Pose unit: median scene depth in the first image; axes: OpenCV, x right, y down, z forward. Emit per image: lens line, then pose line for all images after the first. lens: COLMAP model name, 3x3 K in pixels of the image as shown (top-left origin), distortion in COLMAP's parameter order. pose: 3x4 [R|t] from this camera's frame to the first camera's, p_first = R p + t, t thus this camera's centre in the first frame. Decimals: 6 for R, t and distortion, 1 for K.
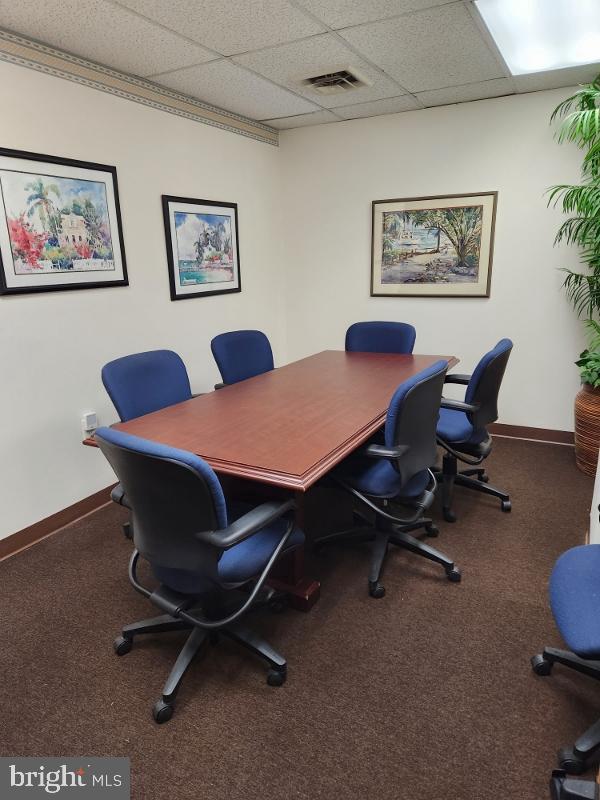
lens RADIAL K [[538.8, 0, 296.9], [0, 538.8, 416.6], [0, 0, 1]] dist [0.091615, -0.079539]
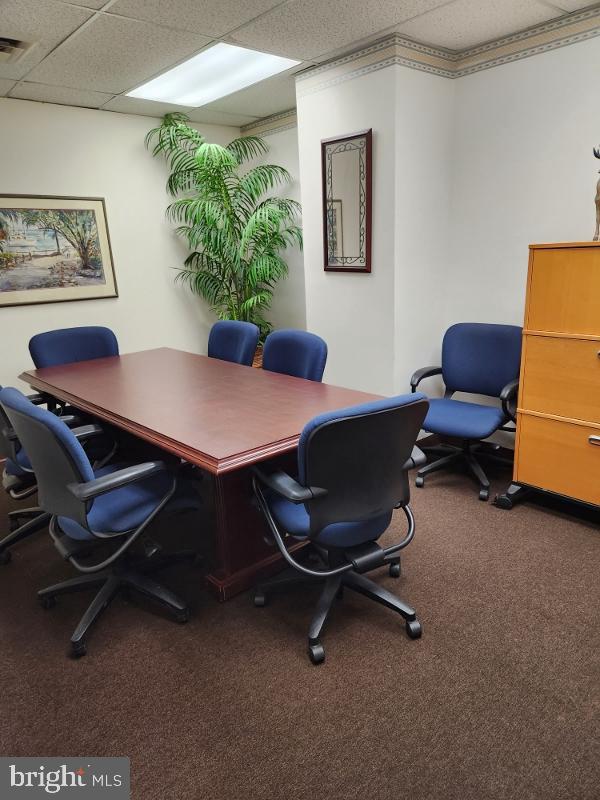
lens RADIAL K [[538.8, 0, 296.9], [0, 538.8, 416.6], [0, 0, 1]] dist [0.091615, -0.079539]
pose [[0.339941, -0.274159, 0.899598, -0.548958], [0.299983, 0.938206, 0.172567, -0.077948], [-0.891319, 0.211201, 0.401178, 0.308275]]
